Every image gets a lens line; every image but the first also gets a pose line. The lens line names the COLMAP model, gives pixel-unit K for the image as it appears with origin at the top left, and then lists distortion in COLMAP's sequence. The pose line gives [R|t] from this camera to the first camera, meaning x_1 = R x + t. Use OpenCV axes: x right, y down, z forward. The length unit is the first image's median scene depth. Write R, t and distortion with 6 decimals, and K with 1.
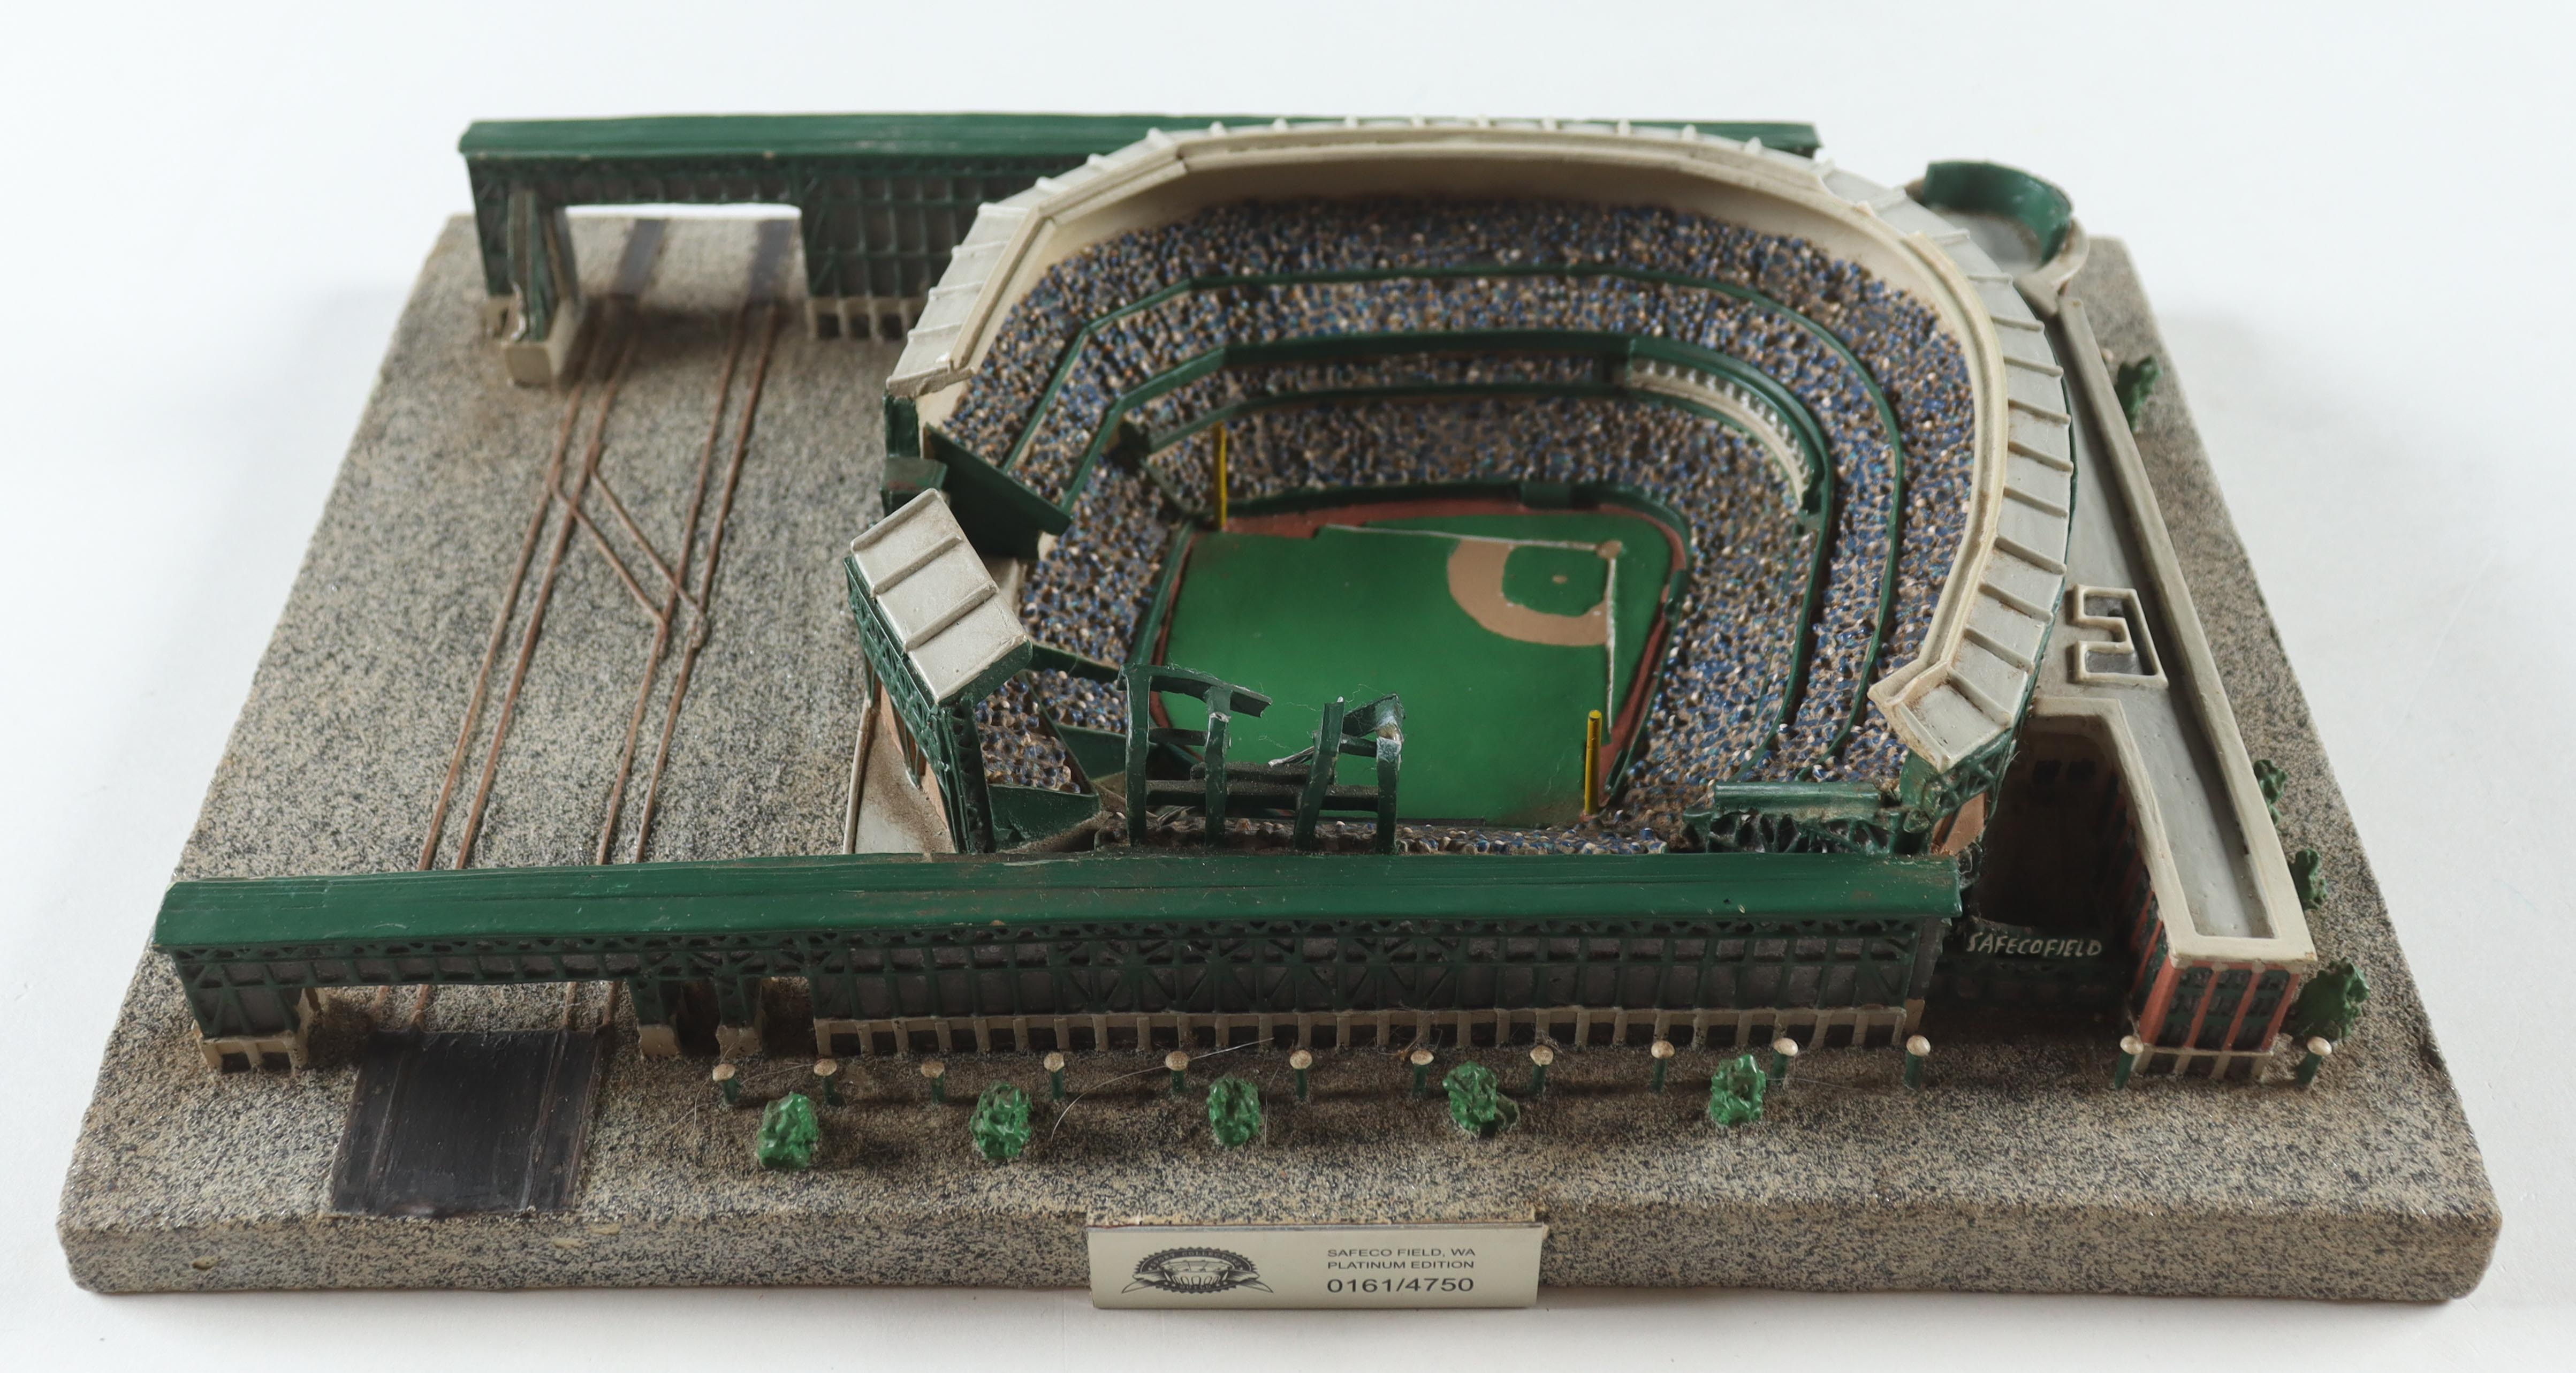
lens RADIAL K [[2699.7, 0, 1306.0], [0, 2699.7, 687.4], [0, 0, 1]] dist [0.025859, 0.000000]
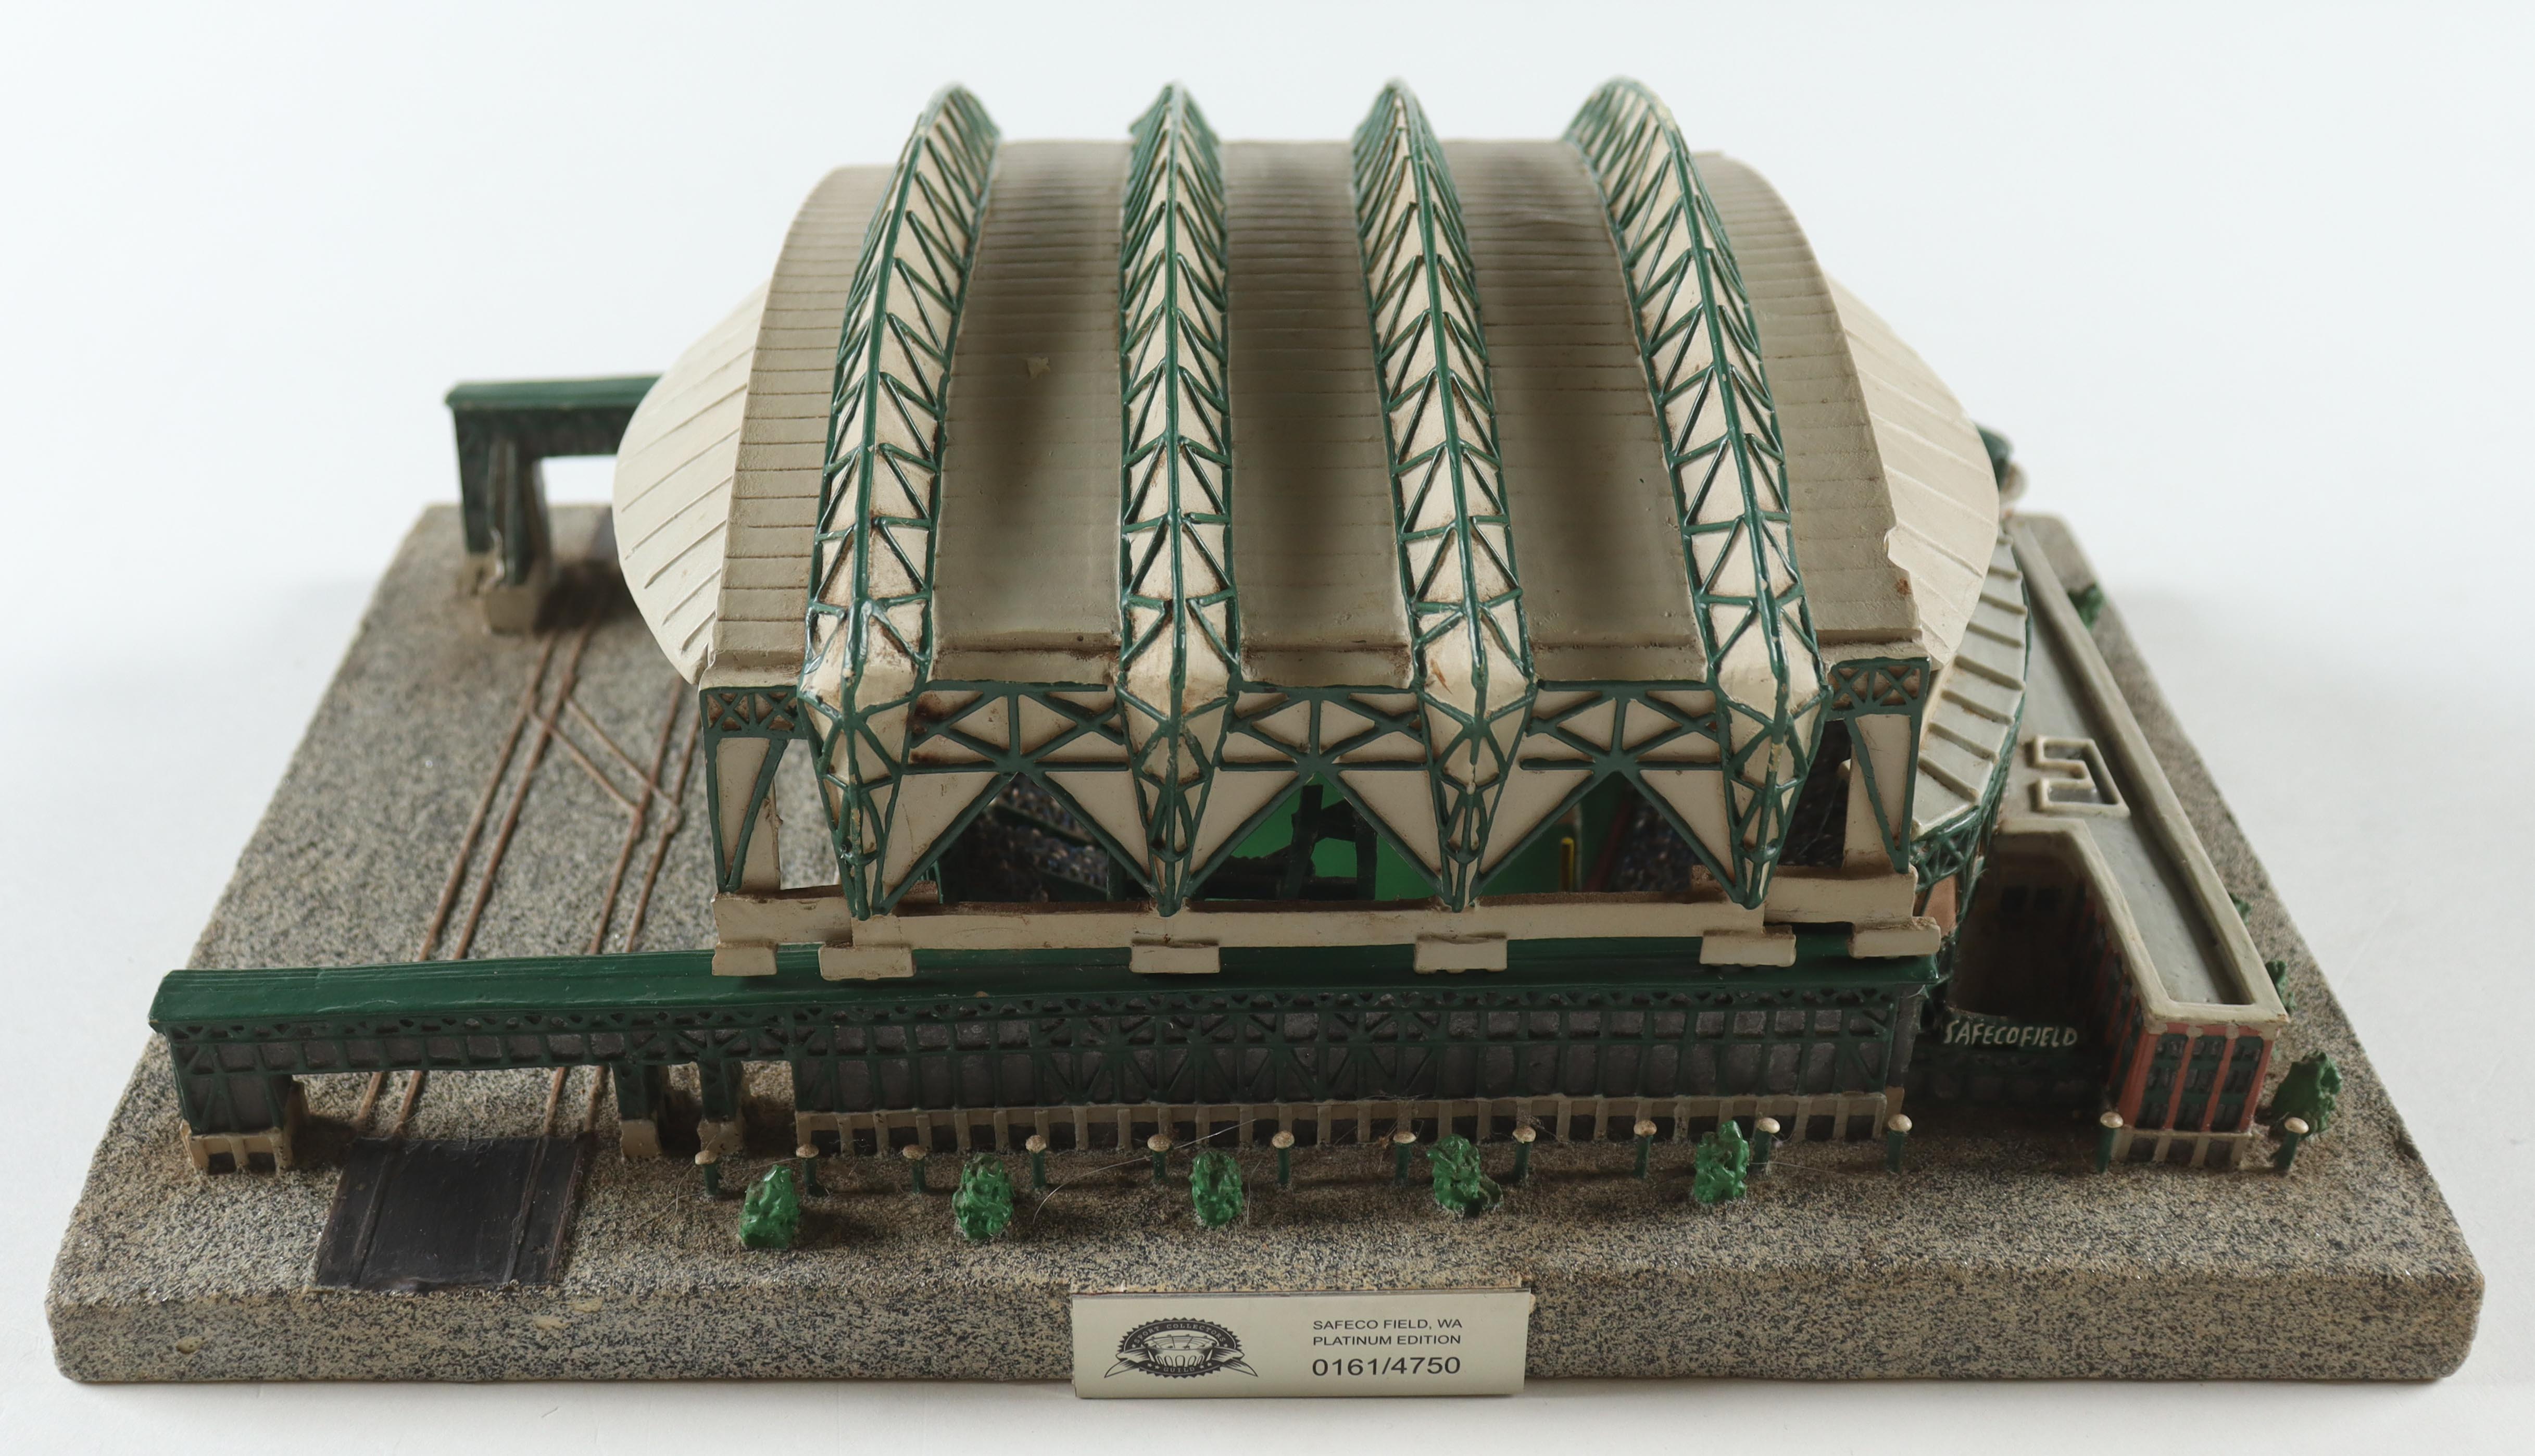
lens RADIAL K [[2716.7, 0, 1248.3], [0, 2716.7, 725.5], [0, 0, 1]] dist [-0.024283, 0.000000]
pose [[0.999959, -0.008893, -0.001775, -0.011558], [0.008596, 0.991897, -0.126751, 0.110807], [0.002887, 0.126731, 0.991933, -0.014043]]
